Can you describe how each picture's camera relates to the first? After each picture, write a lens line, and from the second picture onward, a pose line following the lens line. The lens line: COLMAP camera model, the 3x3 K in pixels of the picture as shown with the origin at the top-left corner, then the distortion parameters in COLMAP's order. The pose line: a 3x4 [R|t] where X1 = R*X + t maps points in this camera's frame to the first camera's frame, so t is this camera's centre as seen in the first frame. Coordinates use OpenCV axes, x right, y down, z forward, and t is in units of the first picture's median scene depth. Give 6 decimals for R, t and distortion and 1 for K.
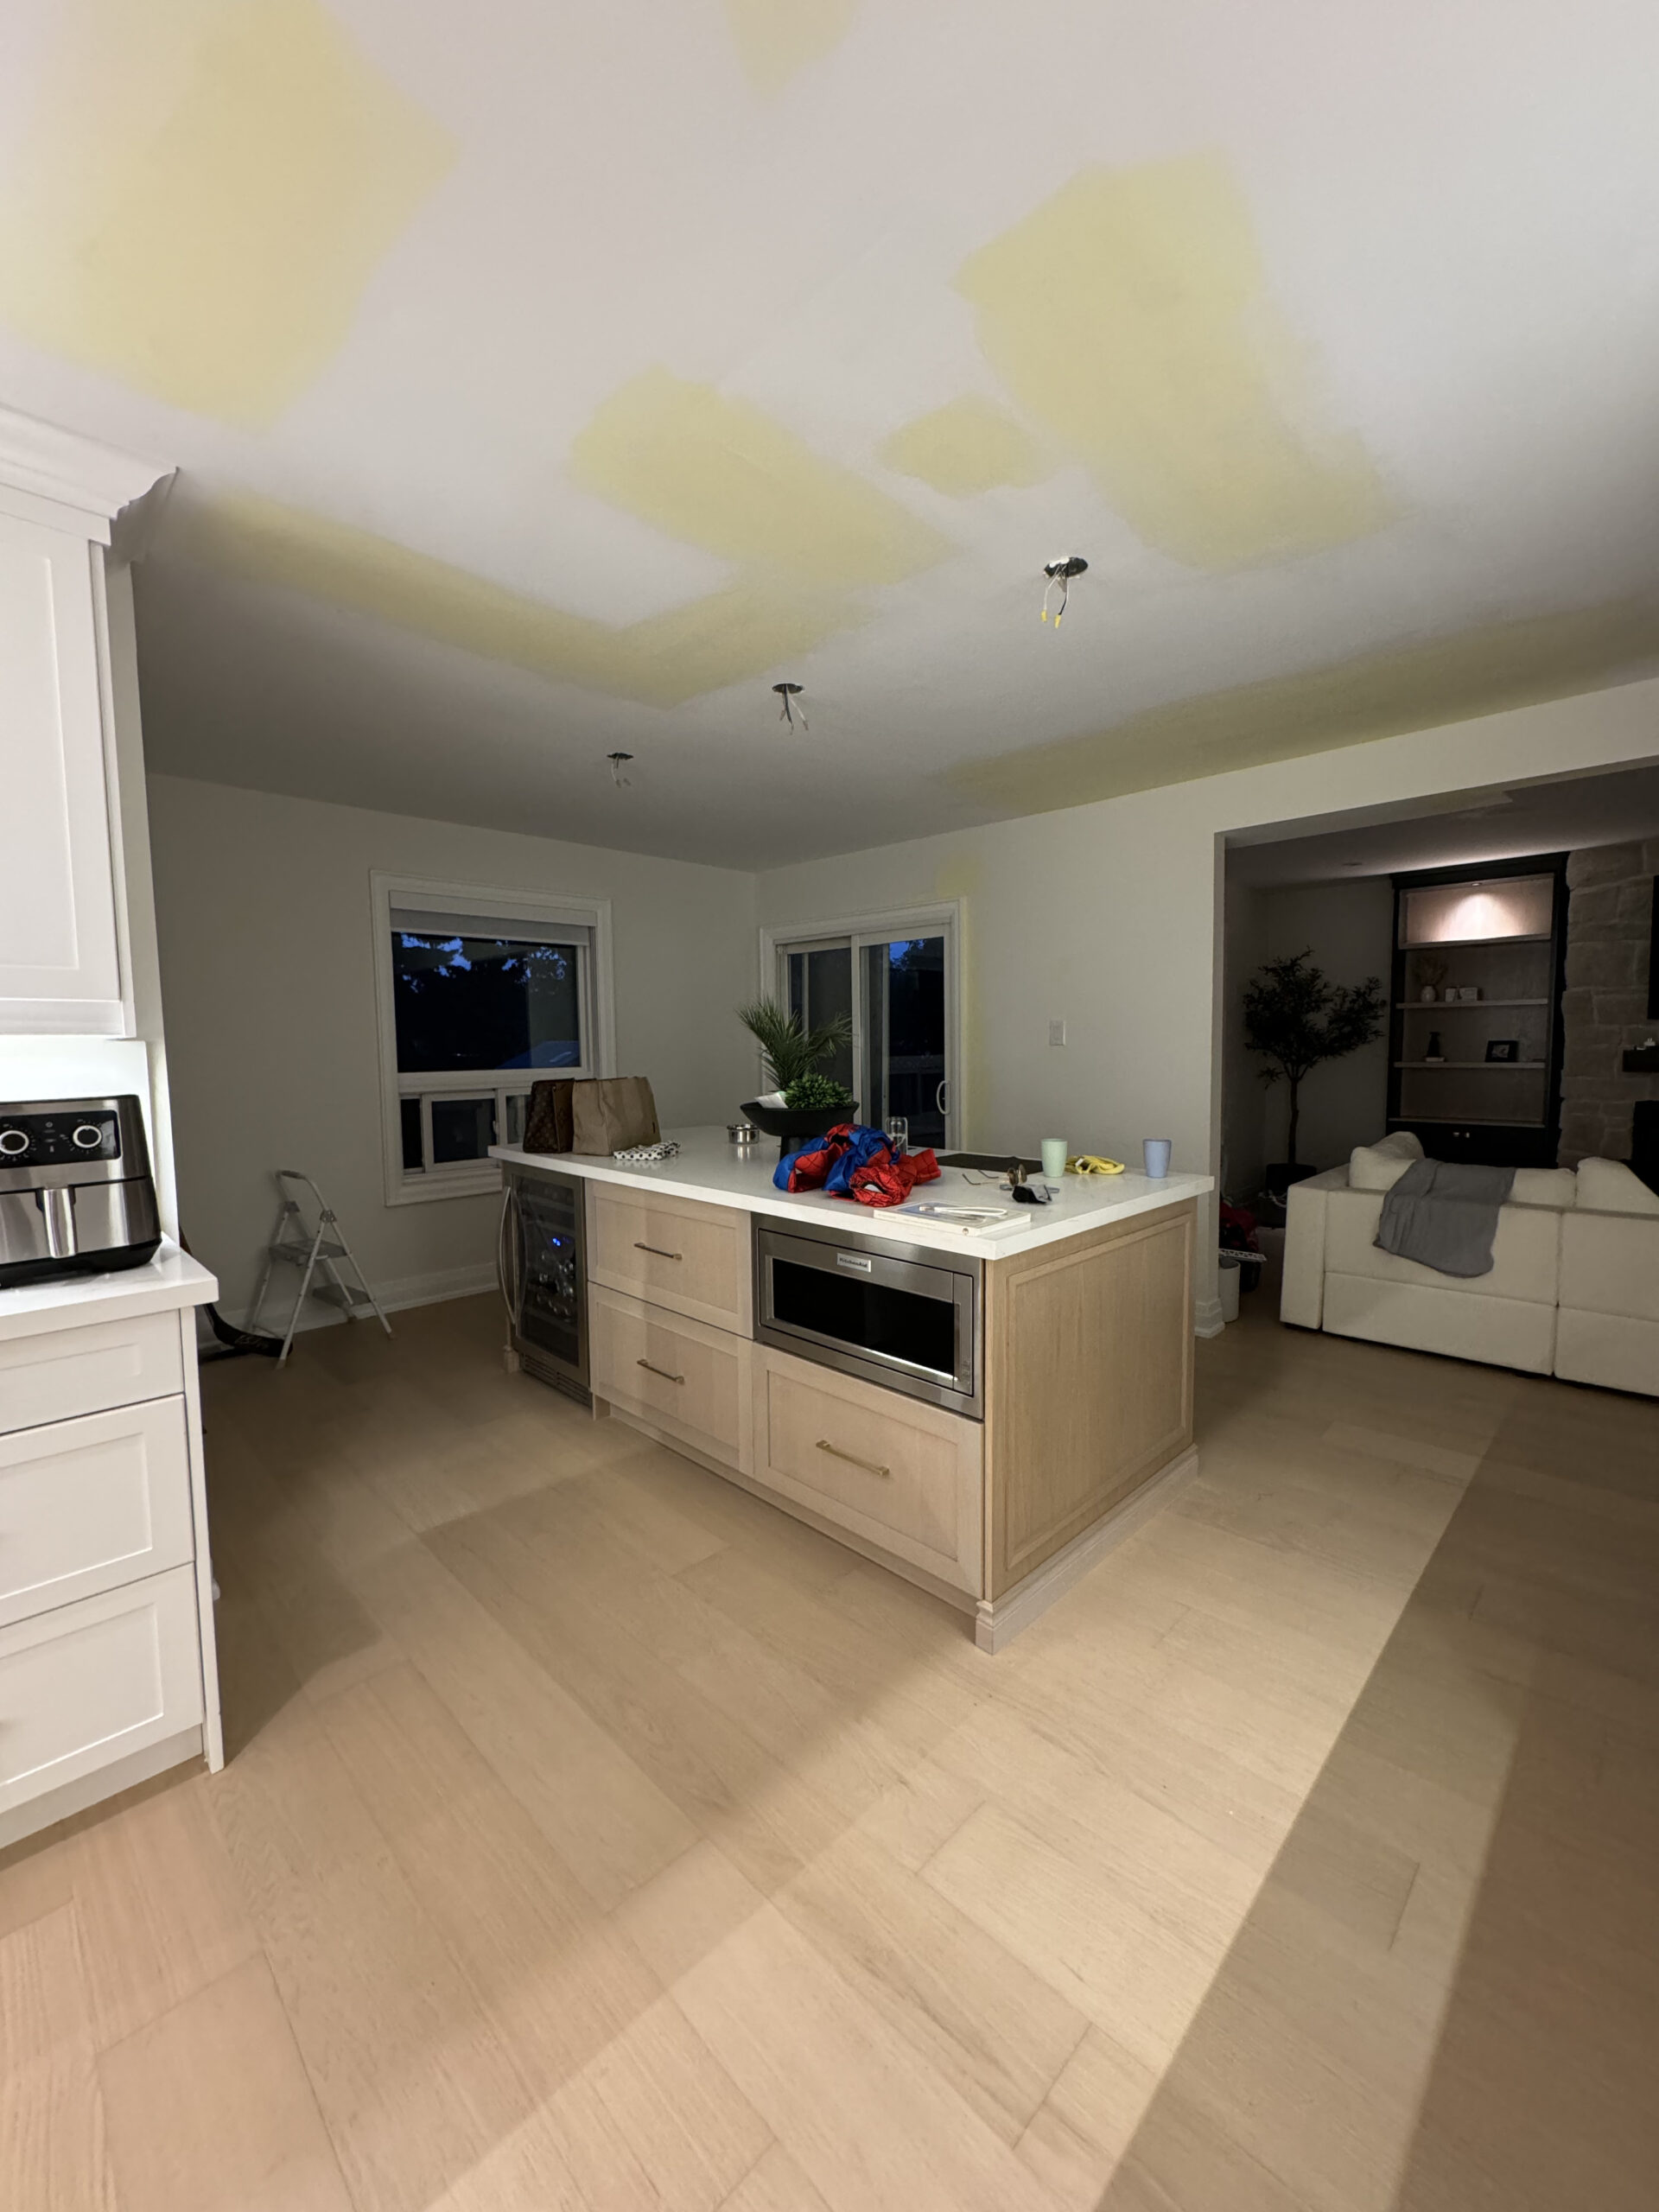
lens RADIAL K [[875.1, 0, 828.3], [0, 875.1, 1097.9], [0, 0, 1]] dist [-0.003574, 0.000743]
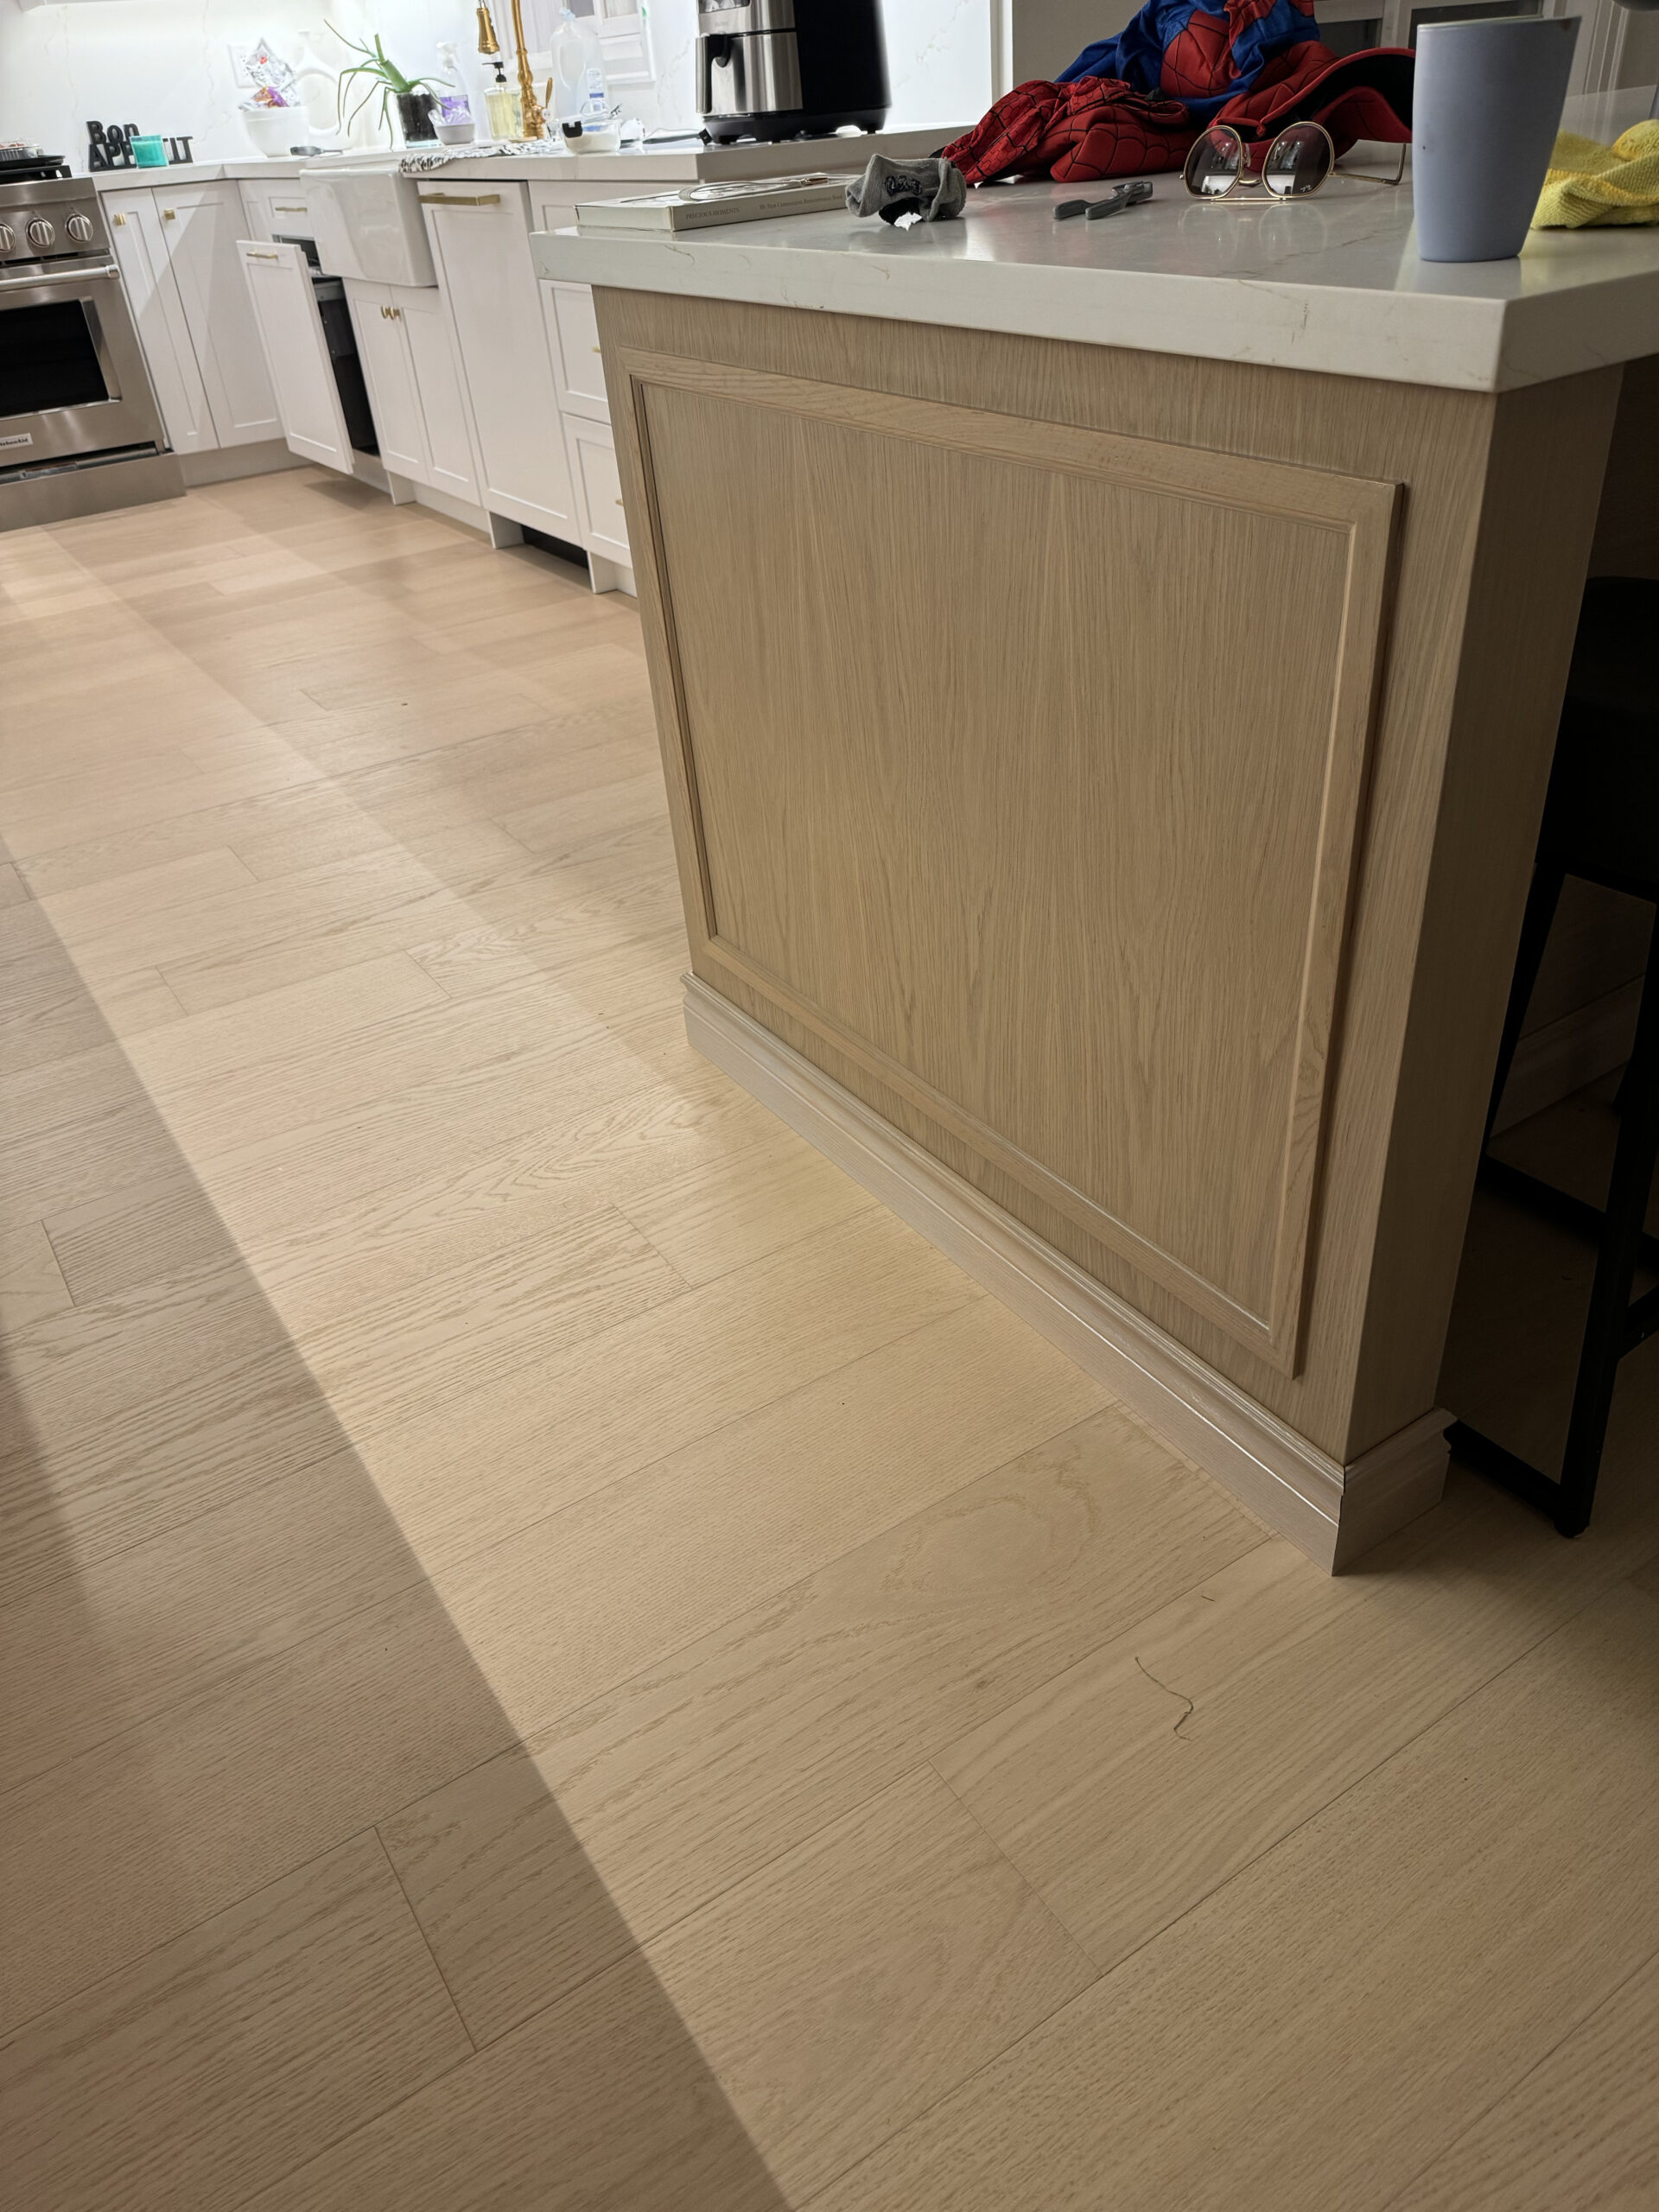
lens RADIAL K [[1544.4, 0, 847.0], [0, 1544.4, 1113.0], [0, 0, 1]] dist [0.063093, -0.085759]
pose [[-0.189325, 0.568286, -0.800754, 1.470647], [0.004530, 0.816000, 0.578034, 0.090041], [0.981904, 0.105809, -0.157064, 1.797401]]
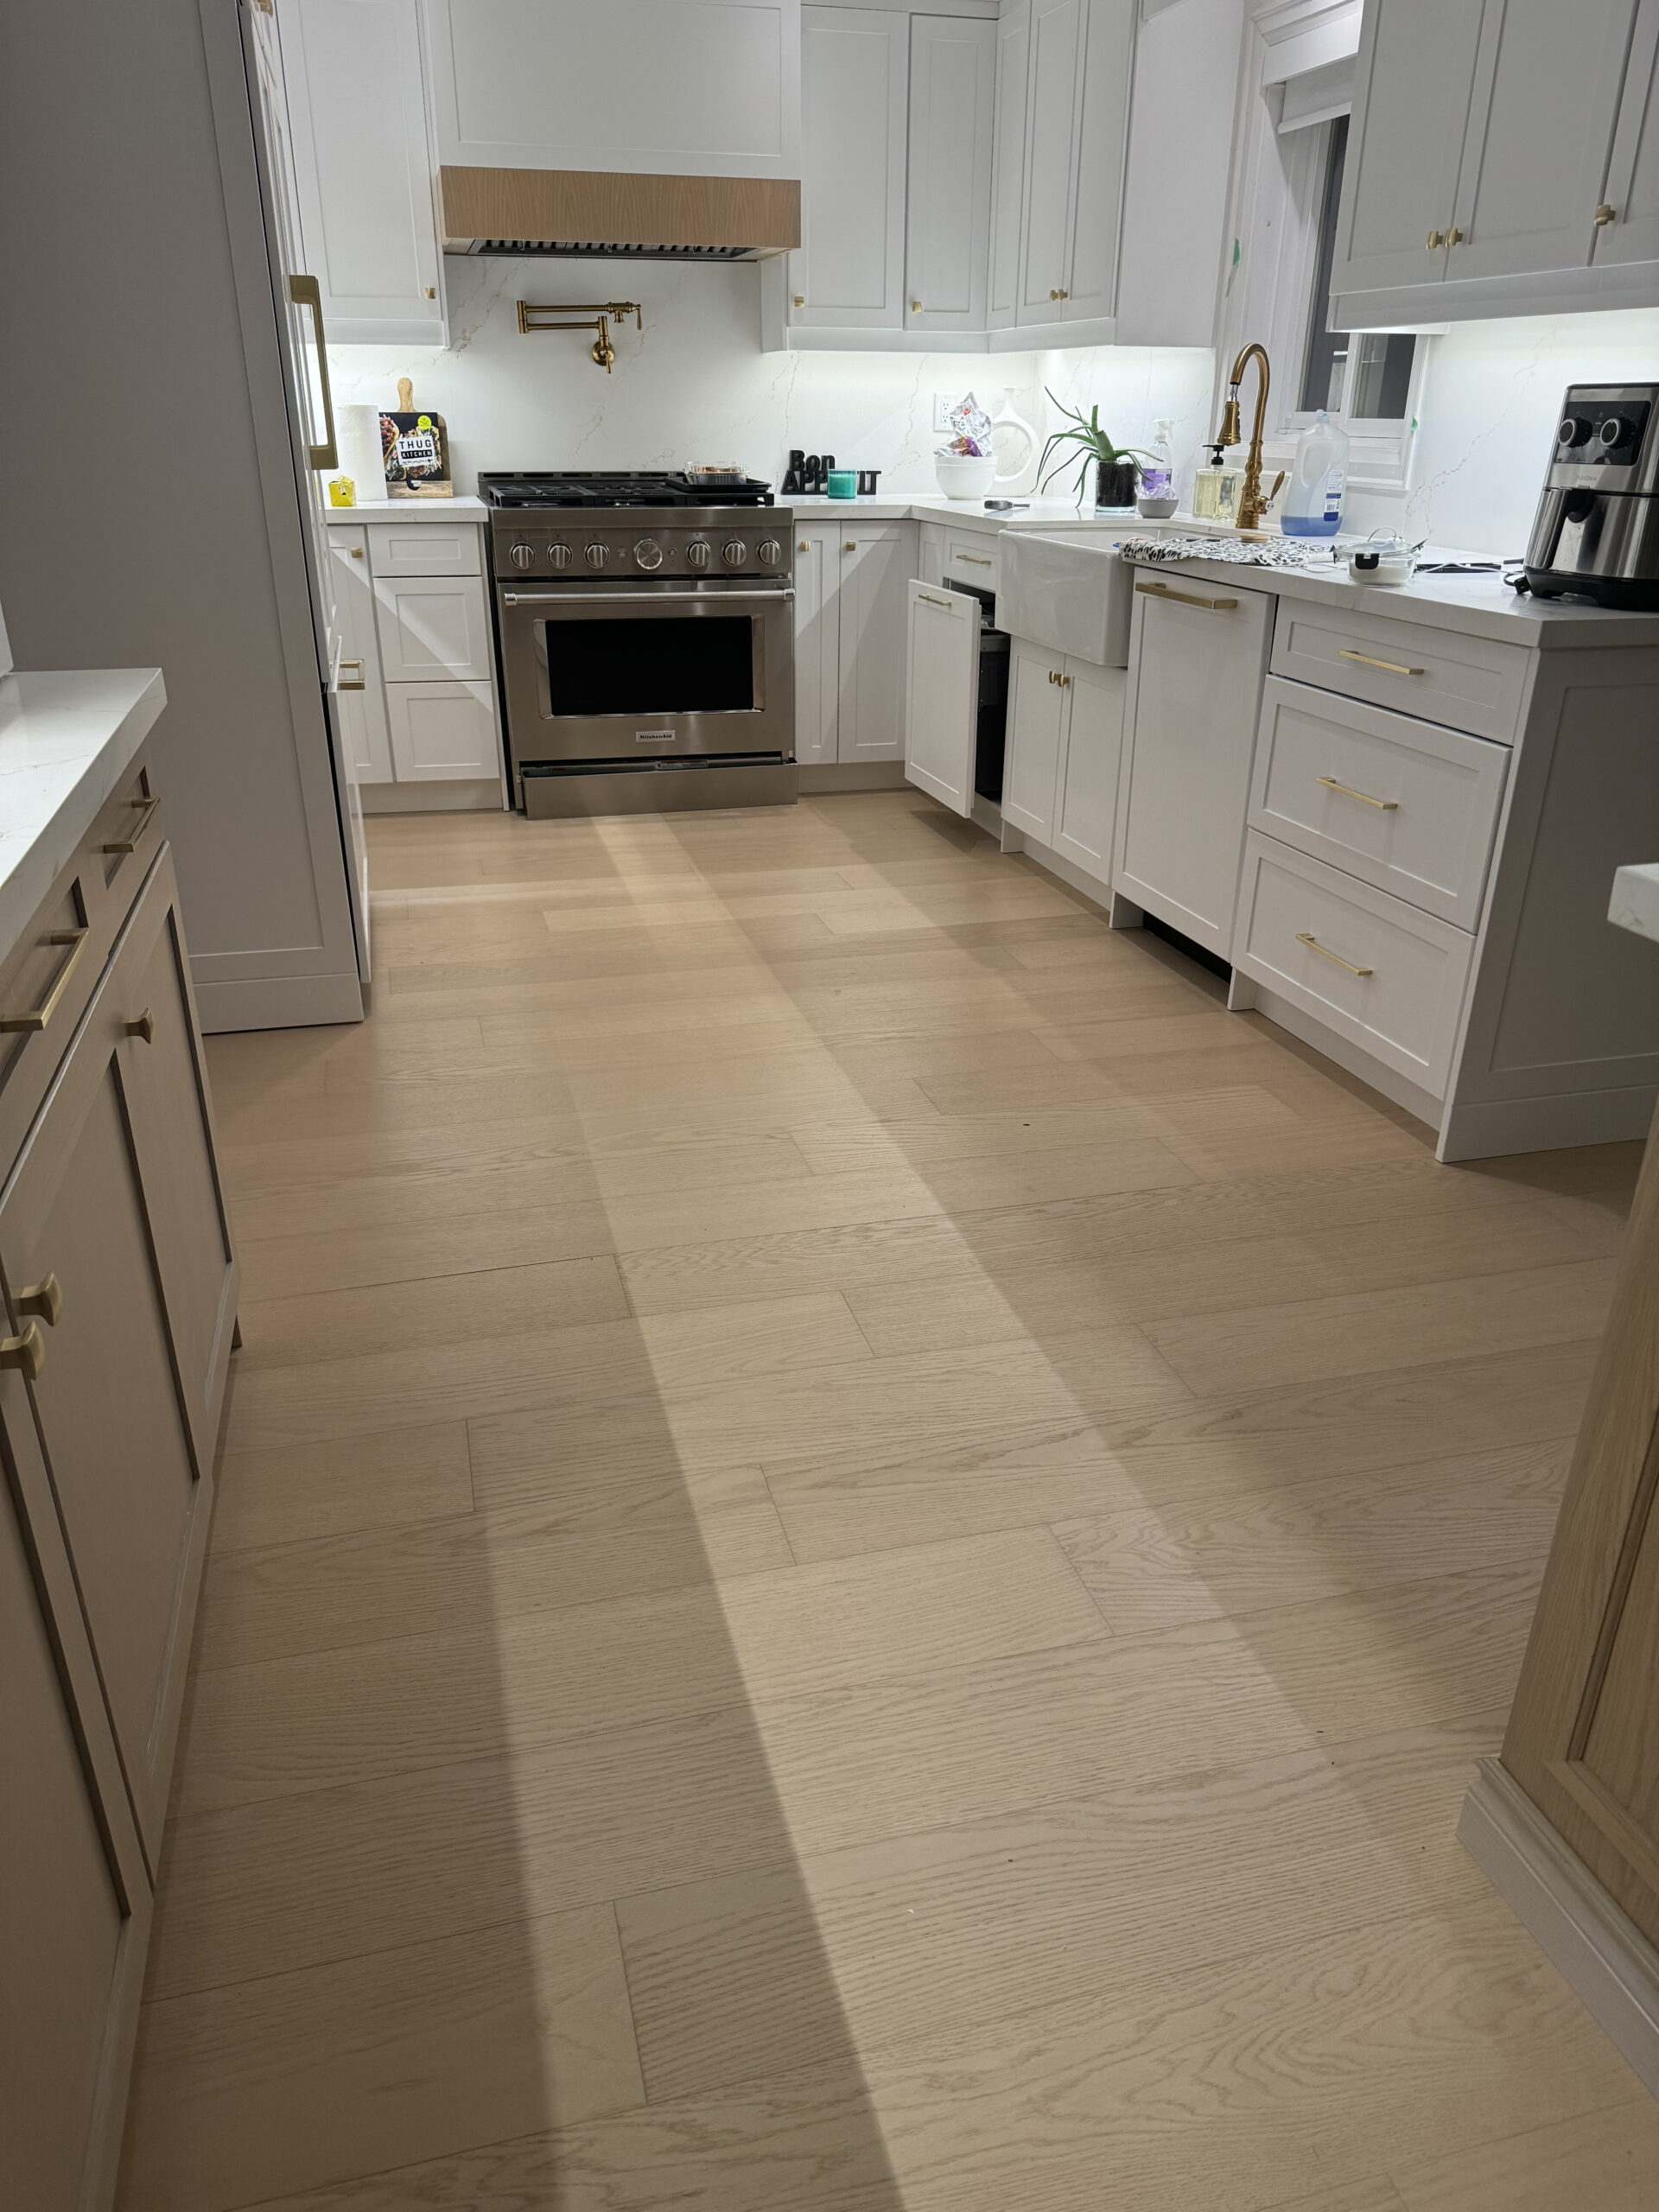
lens RADIAL K [[1544.4, 0, 820.8], [0, 1544.4, 1112.6], [0, 0, 1]] dist [0.063093, -0.085759]
pose [[-0.497752, 0.367637, -0.785548, 1.144210], [-0.060770, 0.888710, 0.454424, -0.009608], [0.865188, 0.273929, -0.420016, 1.339491]]
